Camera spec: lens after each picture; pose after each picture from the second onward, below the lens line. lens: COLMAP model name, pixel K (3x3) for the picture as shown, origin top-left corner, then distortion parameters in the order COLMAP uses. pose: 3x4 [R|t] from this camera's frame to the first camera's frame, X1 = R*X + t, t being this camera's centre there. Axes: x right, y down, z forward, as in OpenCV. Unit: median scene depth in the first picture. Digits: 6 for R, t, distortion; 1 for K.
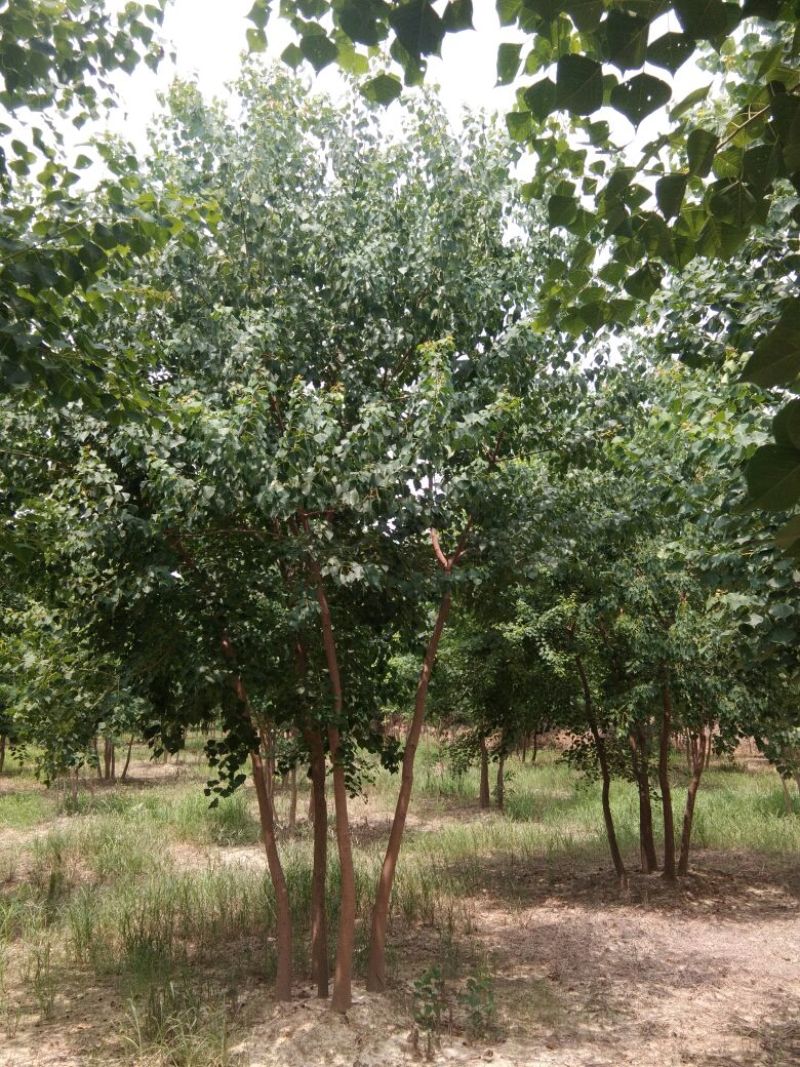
lens RADIAL K [[970.6, 0, 400.0], [0, 970.6, 533.5], [0, 0, 1]] dist [-0.008388, -0.013639]
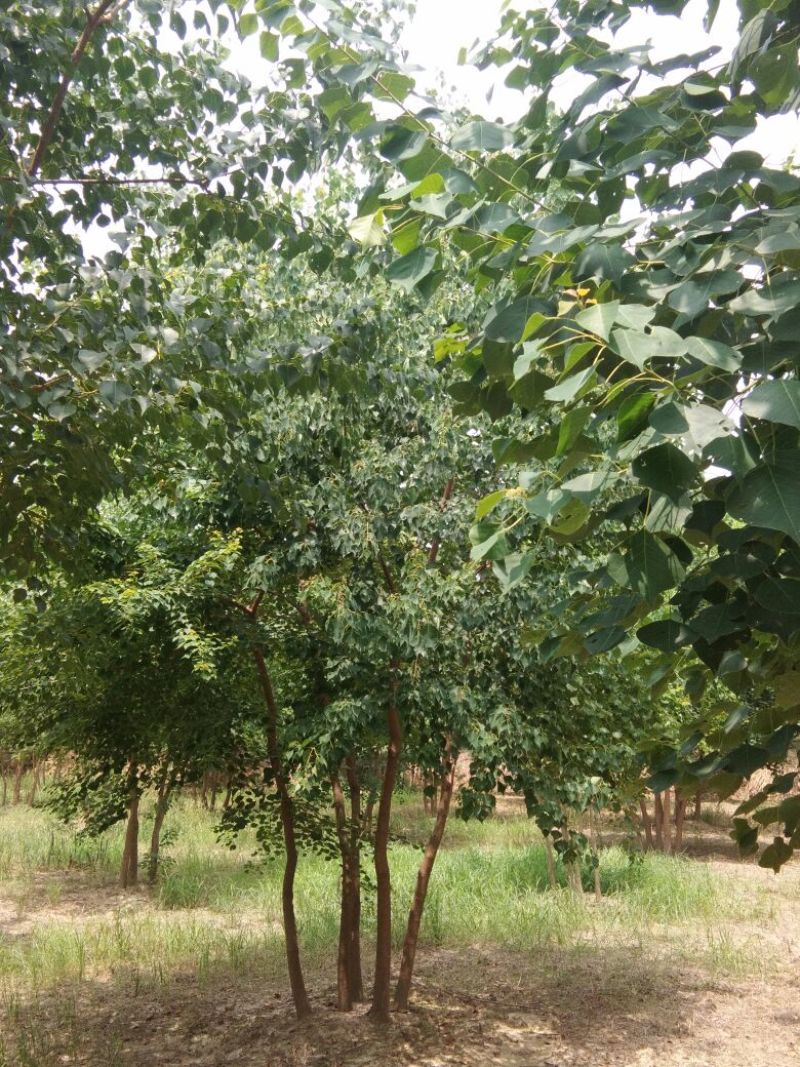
lens RADIAL K [[712.0, 0, 400.0], [0, 712.0, 533.5], [0, 0, 1]] dist [0.002091, -0.000155]
pose [[0.968783, 0.082685, 0.233713, 0.157457], [-0.060347, 0.993037, -0.101176, 0.091091], [-0.240452, 0.083914, 0.967027, 0.528518]]
